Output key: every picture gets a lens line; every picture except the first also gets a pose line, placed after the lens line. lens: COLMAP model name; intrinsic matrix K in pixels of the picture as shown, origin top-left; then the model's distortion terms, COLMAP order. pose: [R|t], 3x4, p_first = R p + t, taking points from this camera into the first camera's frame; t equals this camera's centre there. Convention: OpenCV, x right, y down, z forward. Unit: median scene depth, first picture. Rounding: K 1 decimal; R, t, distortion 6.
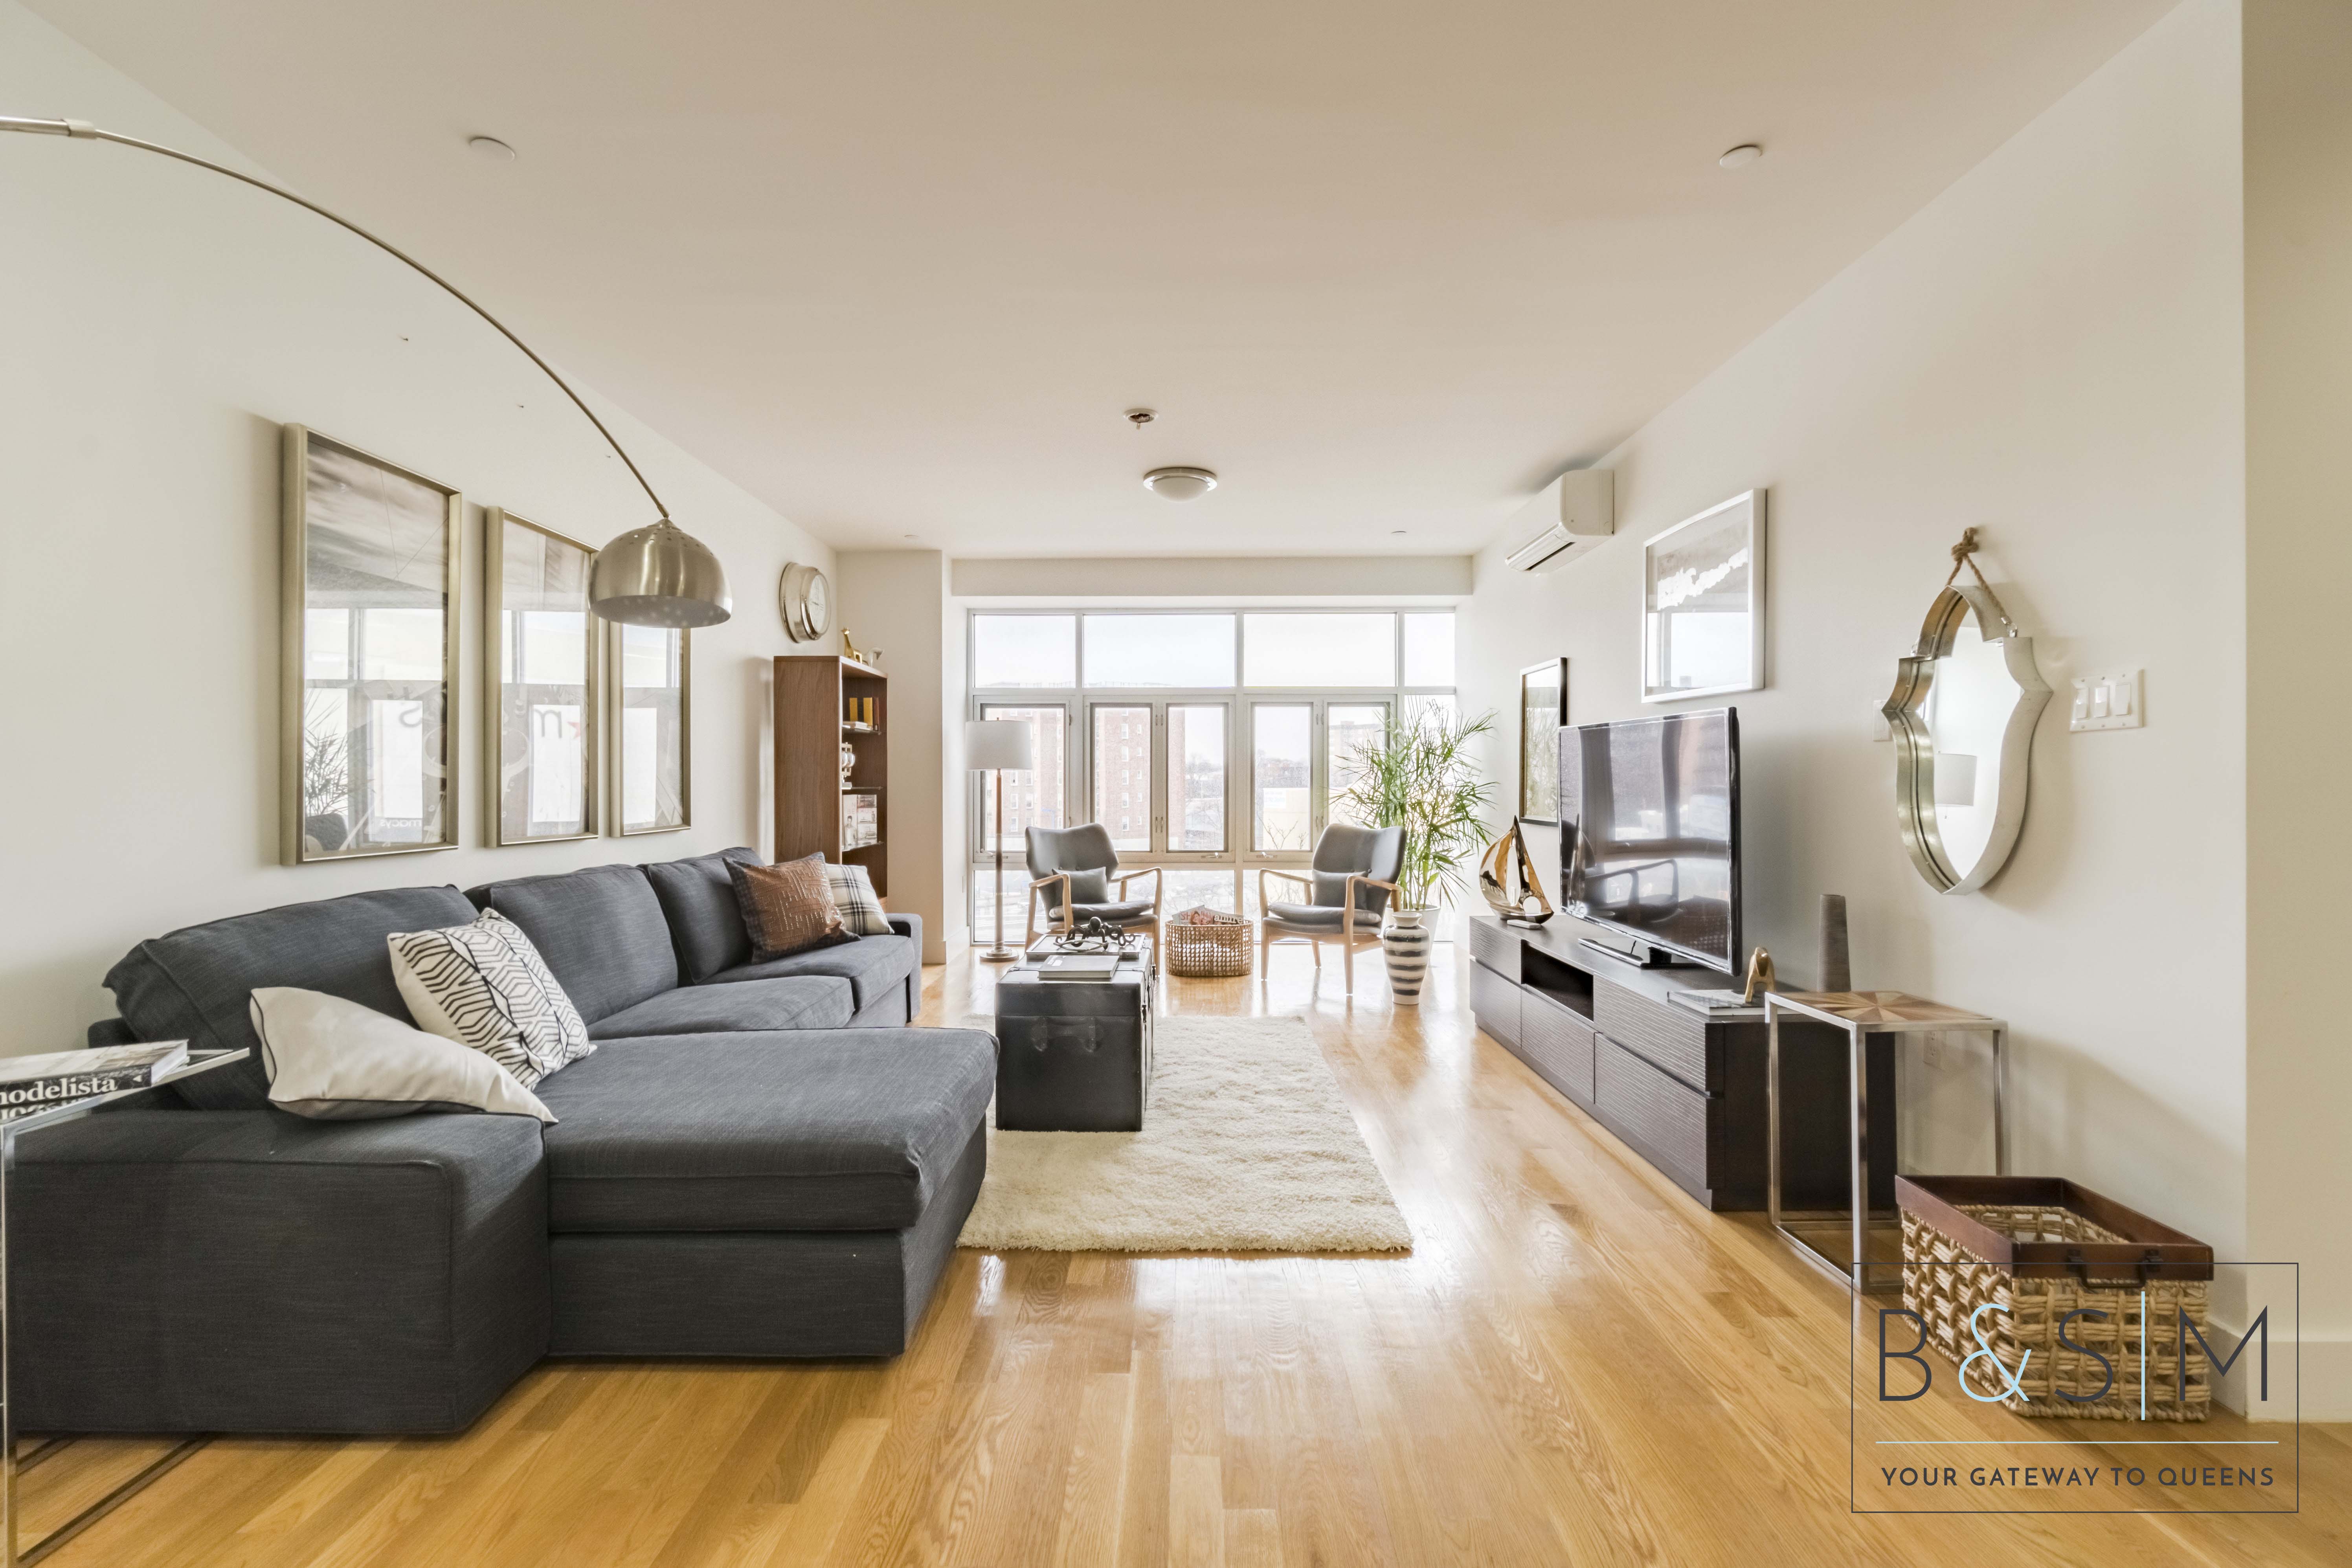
lens RADIAL K [[1006.6, 0, 1156.8], [0, 1006.6, 789.9], [0, 0, 1]] dist [-0.002584, 0.000198]
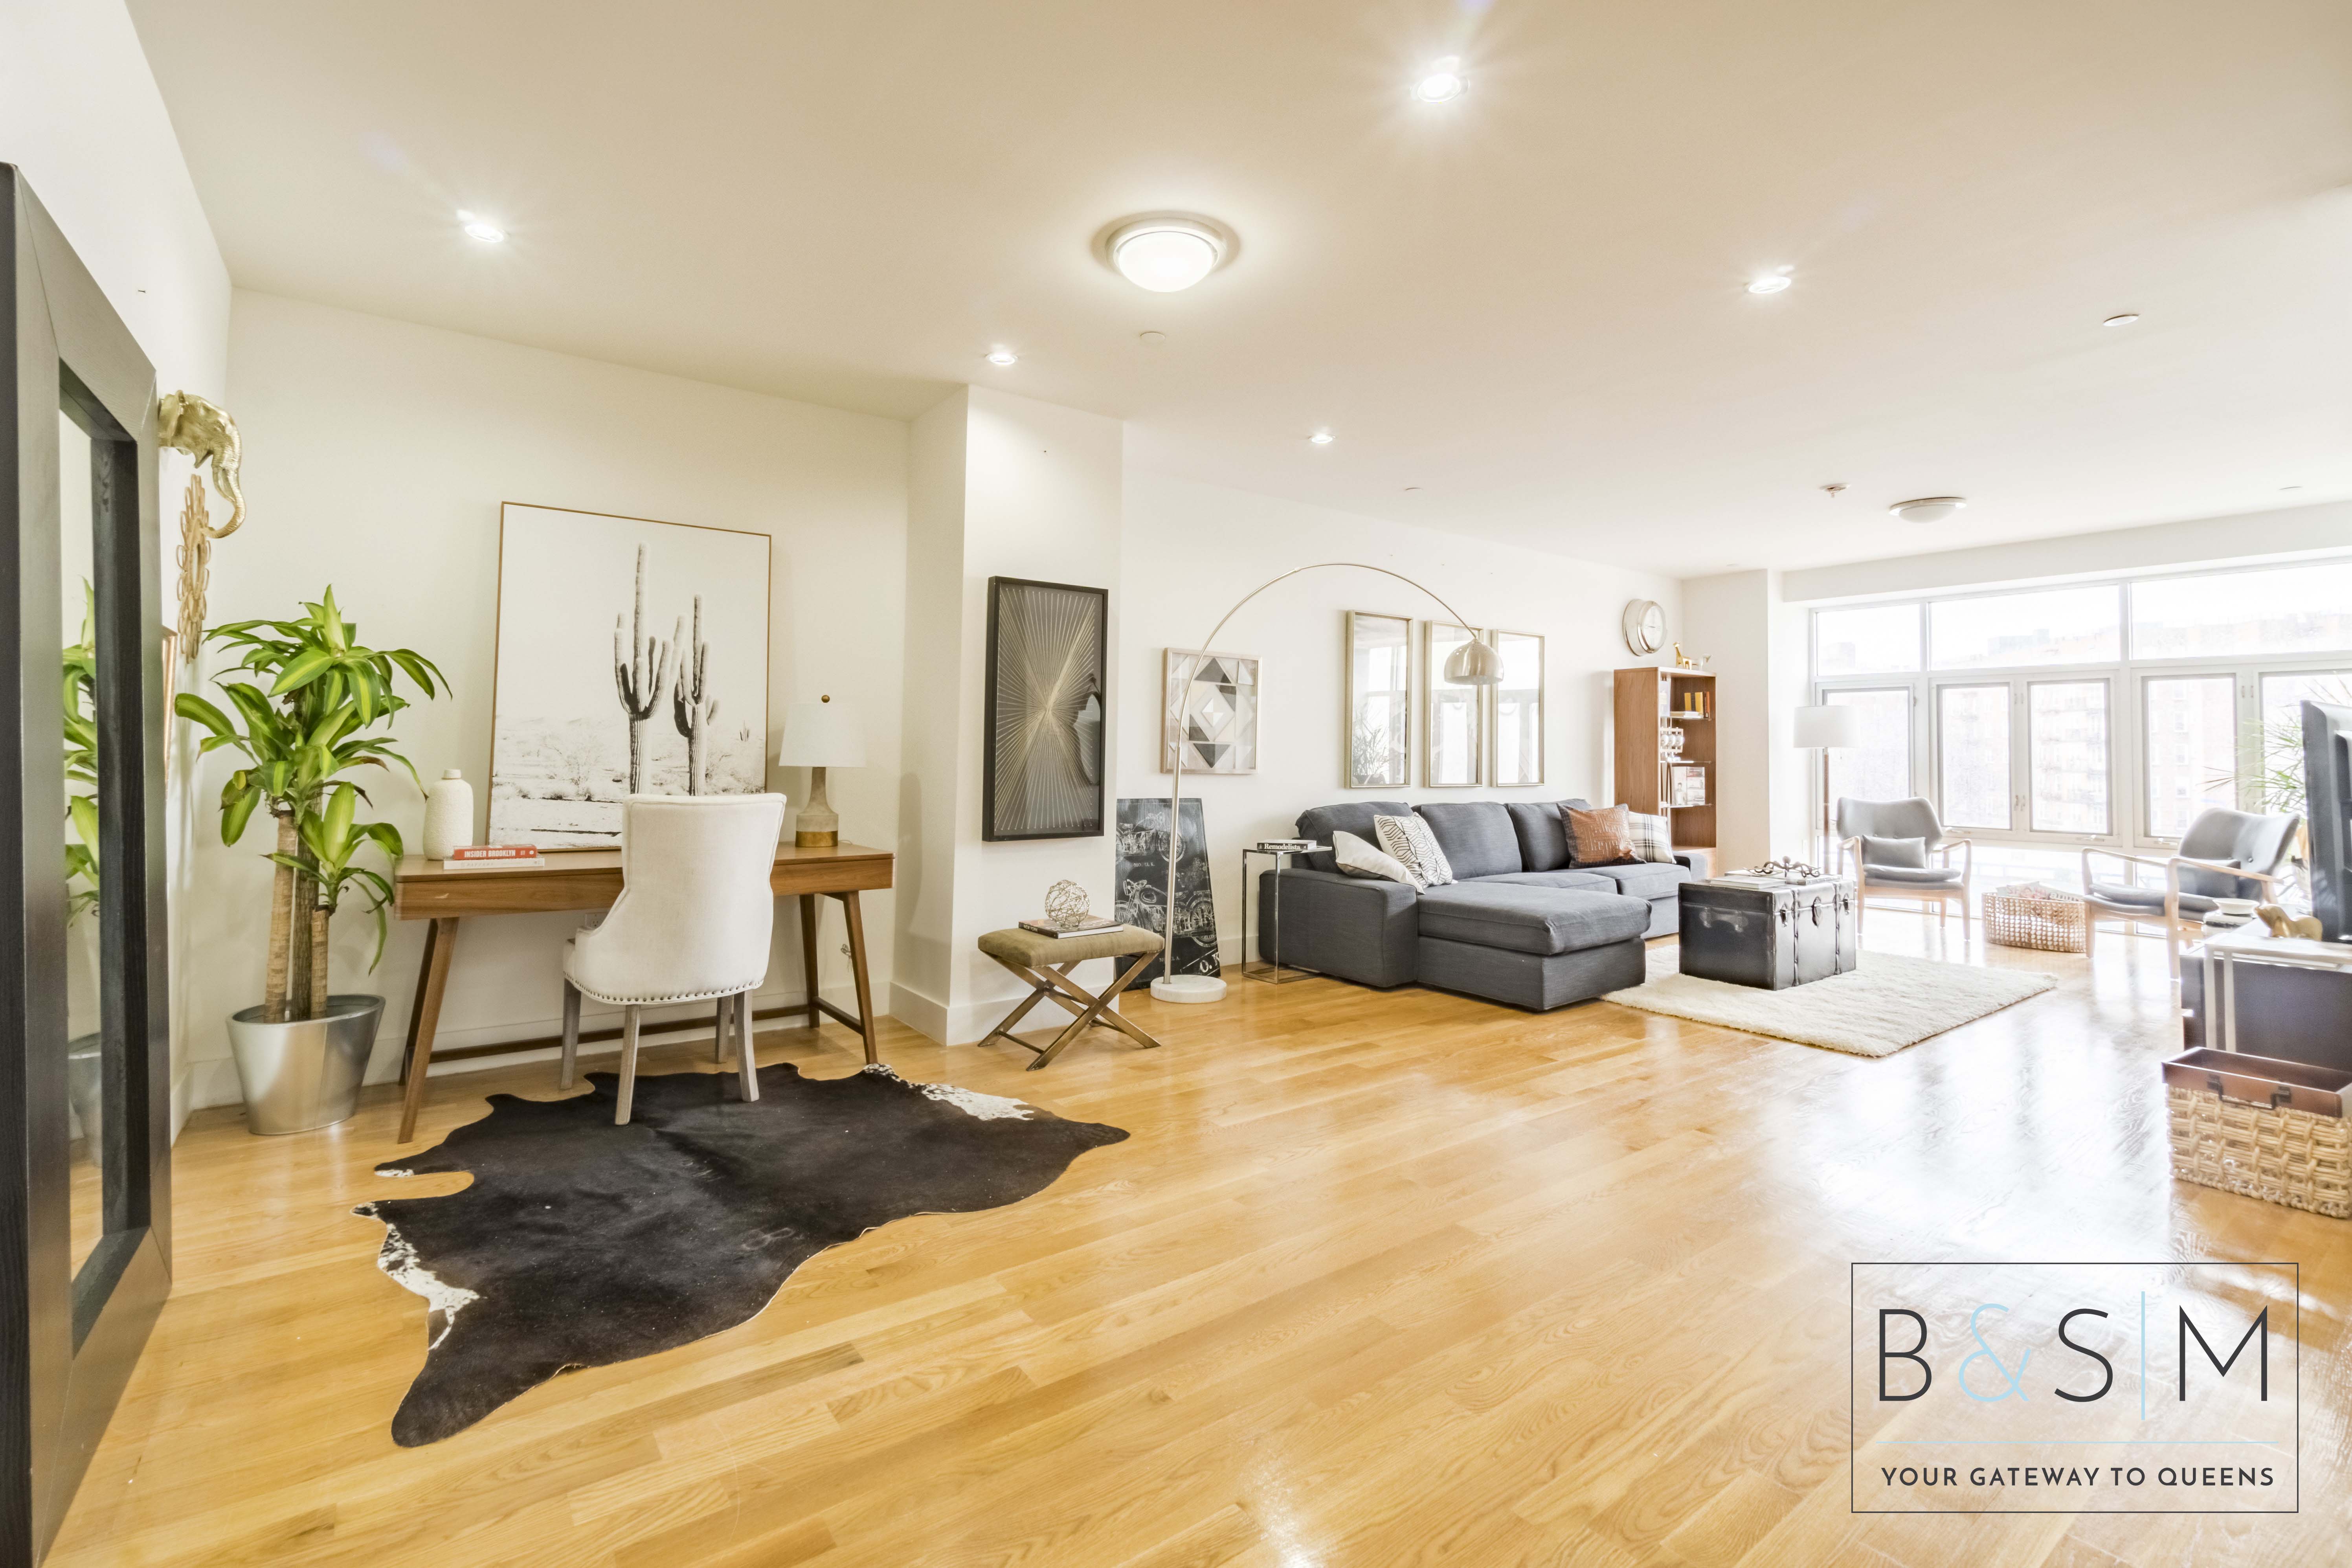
lens RADIAL K [[1043.1, 0, 1158.6], [0, 1043.1, 706.6], [0, 0, 1]] dist [-0.000687, 0.000086]
pose [[0.608445, -0.025219, -0.793195, 0.423271], [-0.015752, 0.998914, -0.043843, -0.003557], [0.793440, 0.039171, 0.607387, -0.441617]]
